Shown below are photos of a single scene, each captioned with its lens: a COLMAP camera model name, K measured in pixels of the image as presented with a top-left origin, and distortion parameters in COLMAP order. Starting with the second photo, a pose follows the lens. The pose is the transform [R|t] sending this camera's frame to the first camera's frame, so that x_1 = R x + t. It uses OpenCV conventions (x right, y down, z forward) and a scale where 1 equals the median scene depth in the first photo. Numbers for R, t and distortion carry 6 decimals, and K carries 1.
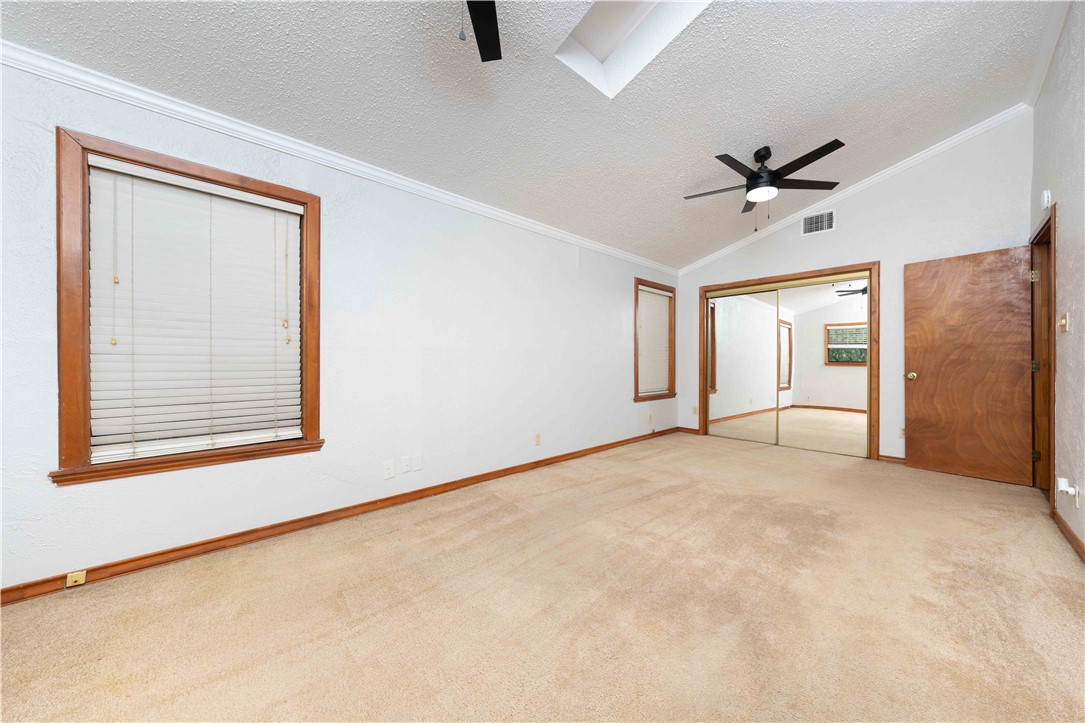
lens RADIAL K [[382.1, 0, 549.1], [0, 382.1, 363.9], [0, 0, 1]] dist [-0.016377, 0.000491]
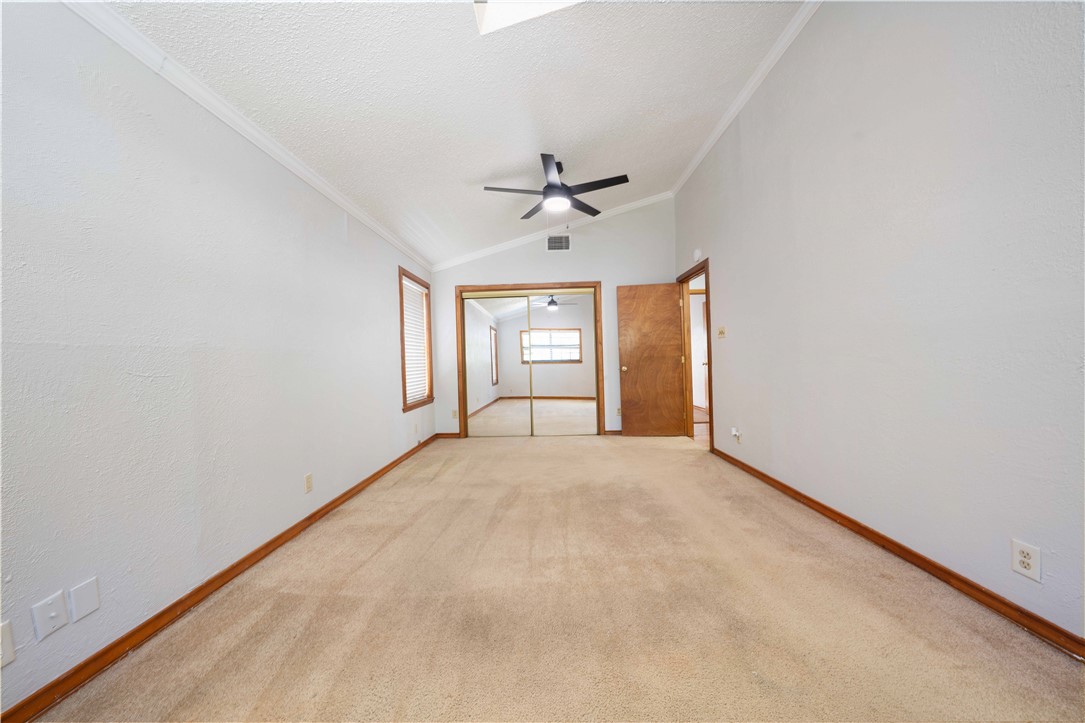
lens RADIAL K [[382.1, 0, 543.4], [0, 382.1, 366.0], [0, 0, 1]] dist [-0.016377, 0.000491]
pose [[0.702540, -0.032668, 0.710894, -0.224996], [0.033058, 0.999366, 0.013255, -0.006773], [-0.710876, 0.014189, 0.703174, 0.247051]]
